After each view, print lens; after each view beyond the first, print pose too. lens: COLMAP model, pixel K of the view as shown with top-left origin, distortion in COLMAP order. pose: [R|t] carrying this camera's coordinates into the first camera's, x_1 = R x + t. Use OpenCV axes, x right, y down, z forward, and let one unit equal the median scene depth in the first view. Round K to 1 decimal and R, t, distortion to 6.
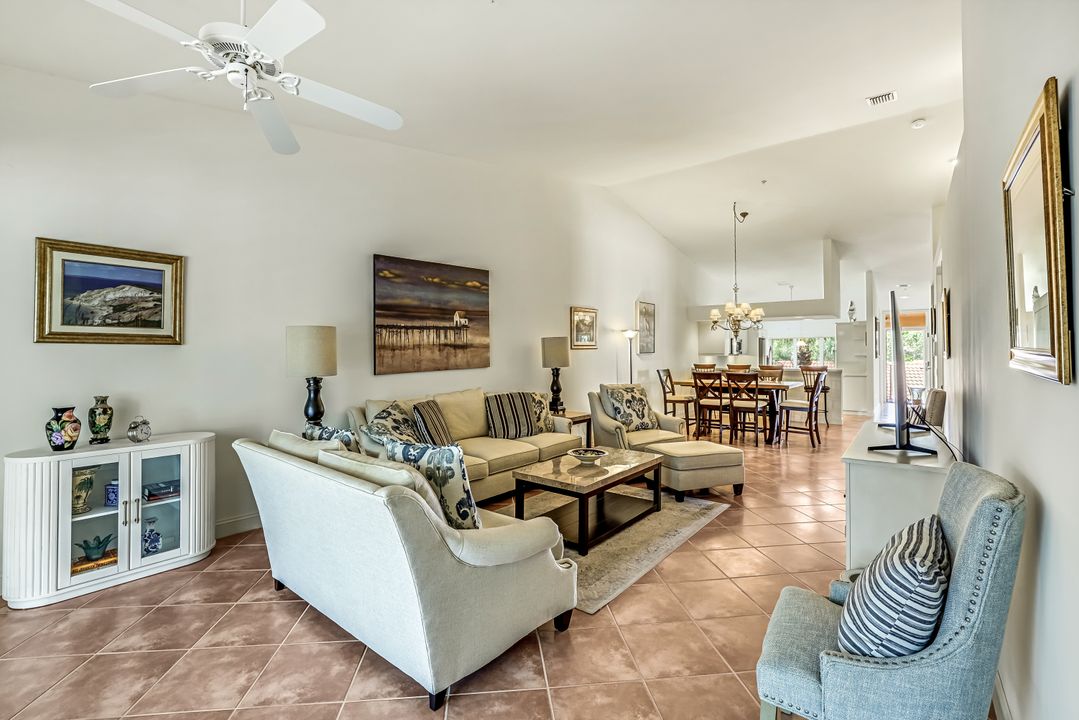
lens RADIAL K [[471.6, 0, 538.4], [0, 471.6, 354.8], [0, 0, 1]] dist [-0.011885, 0.002287]
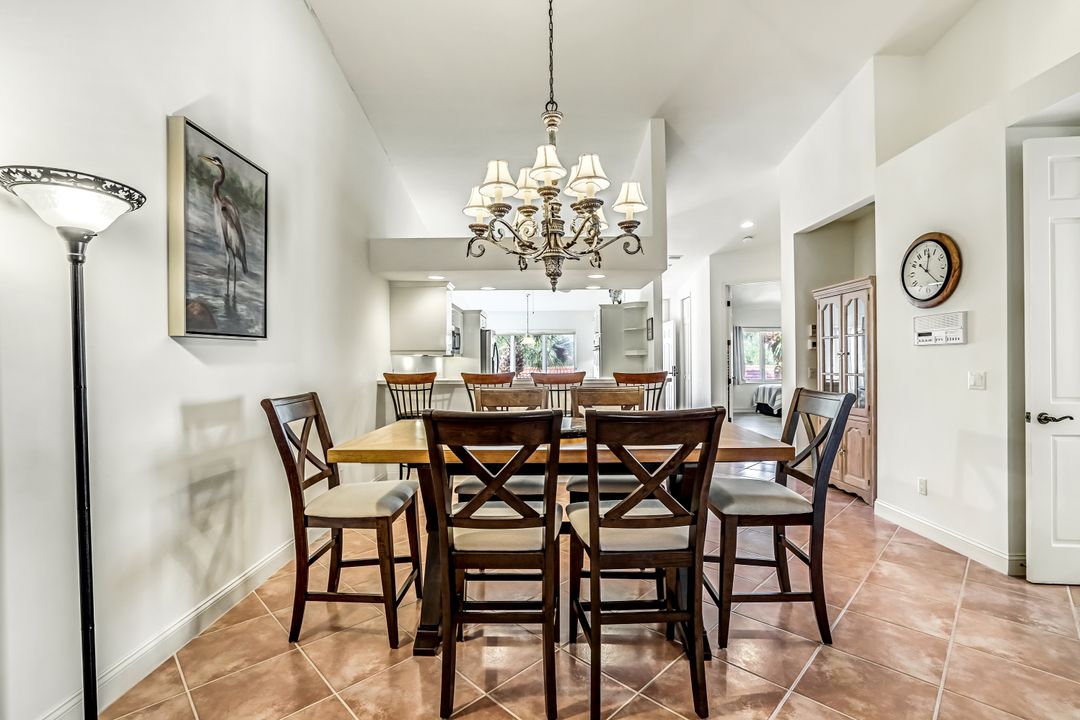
lens RADIAL K [[472.0, 0, 532.6], [0, 472.0, 363.7], [0, 0, 1]] dist [-0.011885, 0.002287]
pose [[0.782619, -0.006547, 0.622467, 0.209665], [0.004995, 0.999979, 0.004237, 0.013322], [-0.622481, -0.000207, 0.782635, 0.721736]]
